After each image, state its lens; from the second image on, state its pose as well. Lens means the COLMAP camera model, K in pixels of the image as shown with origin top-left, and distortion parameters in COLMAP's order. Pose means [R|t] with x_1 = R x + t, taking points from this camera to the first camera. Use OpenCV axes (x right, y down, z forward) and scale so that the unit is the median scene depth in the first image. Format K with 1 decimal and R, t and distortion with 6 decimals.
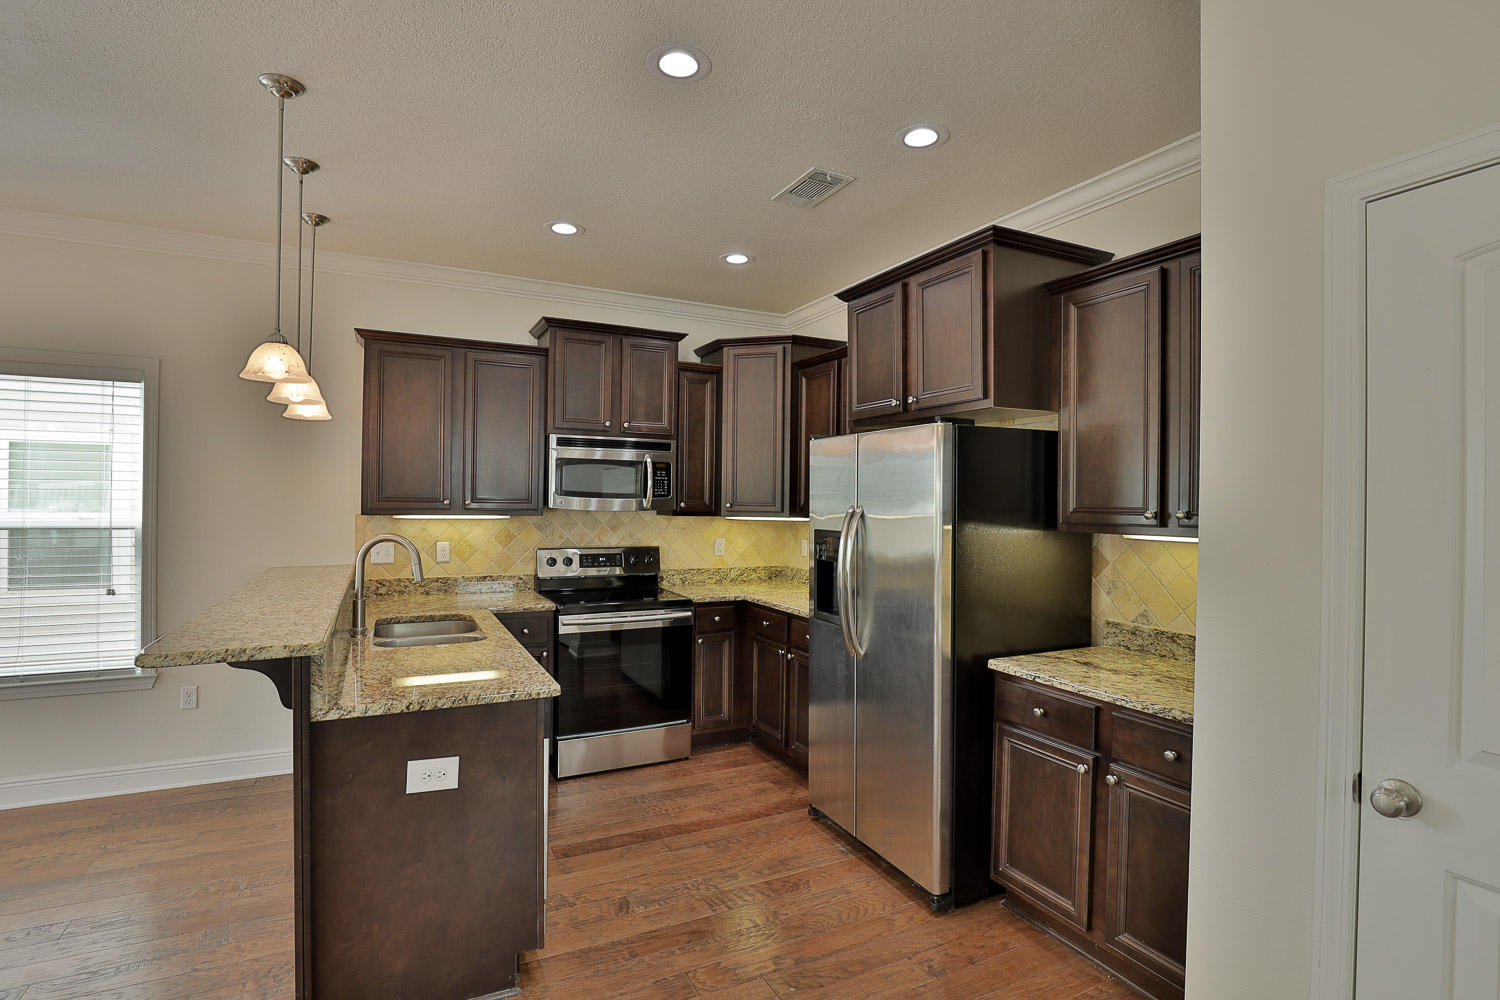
lens RADIAL K [[727.7, 0, 750.9], [0, 727.7, 502.7], [0, 0, 1]] dist [-0.031632, 0.000112]
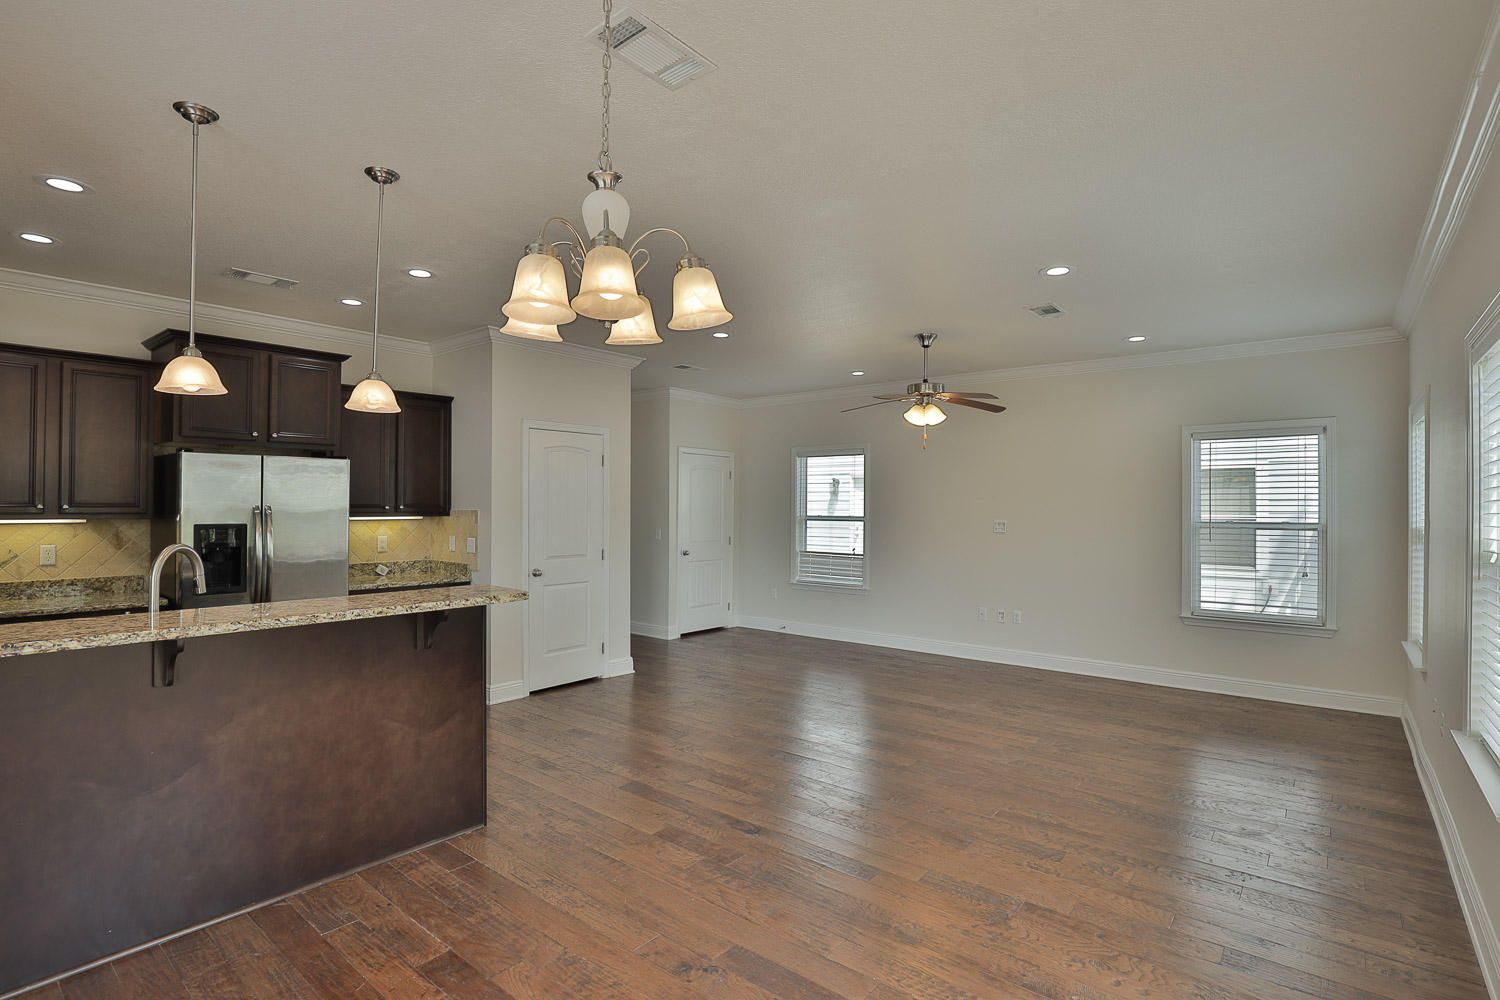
lens RADIAL K [[725.9, 0, 754.7], [0, 725.9, 499.0], [0, 0, 1]] dist [-0.027821, 0.008464]
pose [[-0.396021, -0.003180, 0.918236, -1.697905], [-0.004913, 0.999987, 0.001345, -0.016314], [-0.918228, -0.003978, -0.396032, 0.732926]]
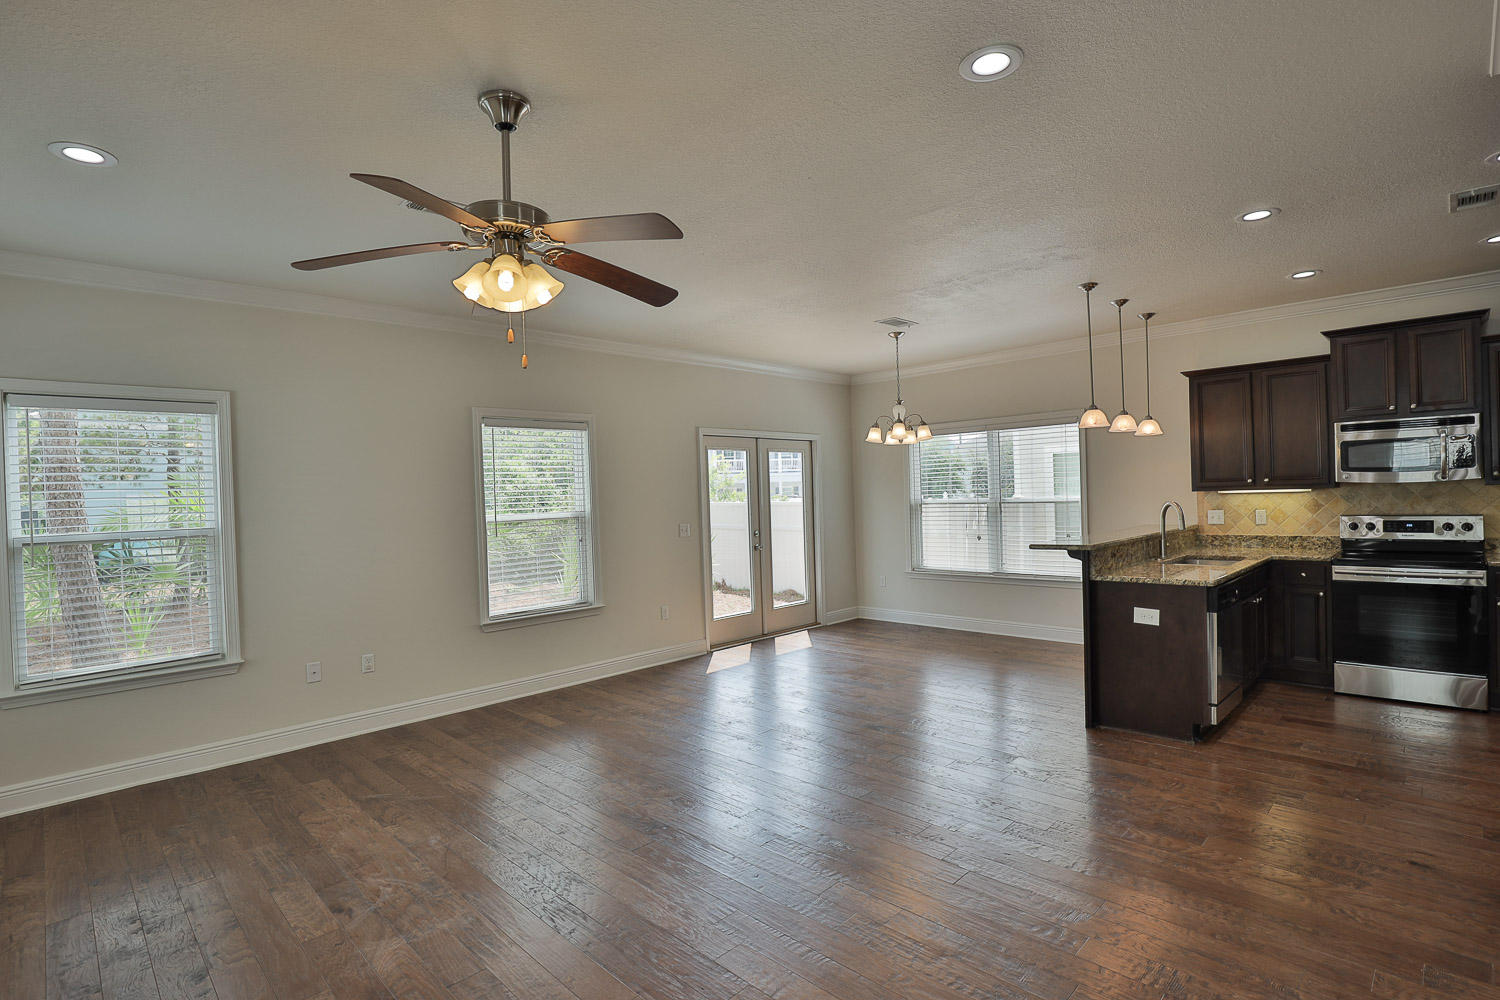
lens RADIAL K [[725.9, 0, 754.7], [0, 725.9, 499.0], [0, 0, 1]] dist [-0.027821, 0.008464]
pose [[0.312213, -0.016294, -0.949872, 0.848670], [0.032134, 0.999462, -0.006582, 0.017797], [0.949469, -0.028468, 0.312569, -0.499310]]
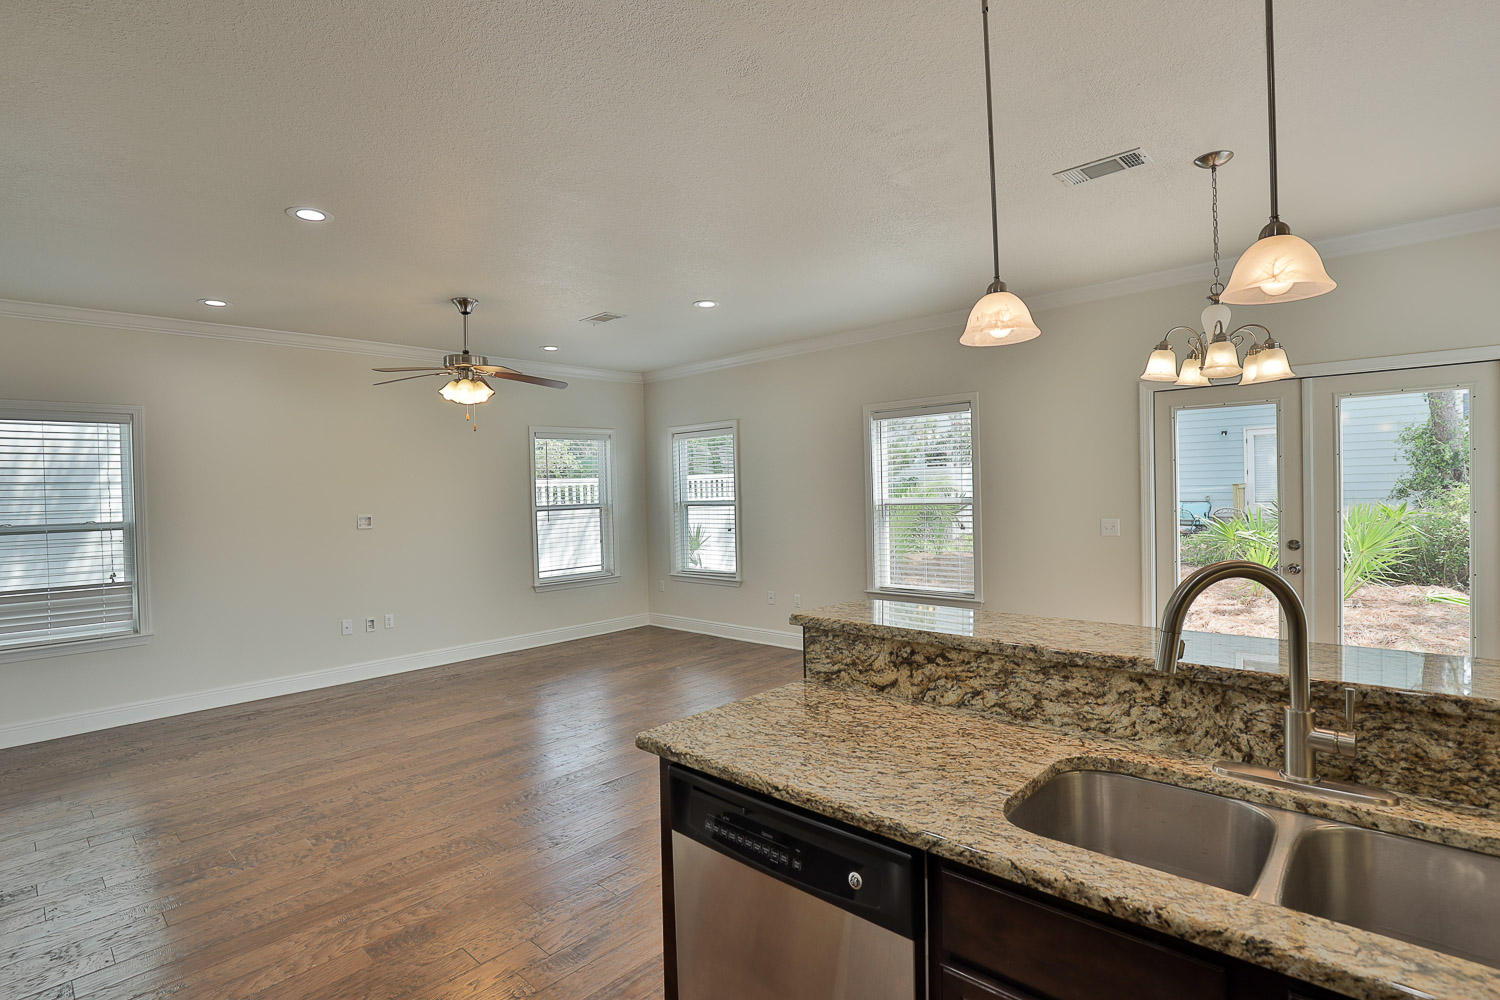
lens RADIAL K [[725.9, 0, 754.7], [0, 725.9, 499.0], [0, 0, 1]] dist [-0.027821, 0.008464]
pose [[-0.933561, 0.014753, -0.358114, -0.082046], [0.011559, 0.999872, 0.011058, -0.001050], [0.358232, 0.006184, -0.933612, 1.381189]]
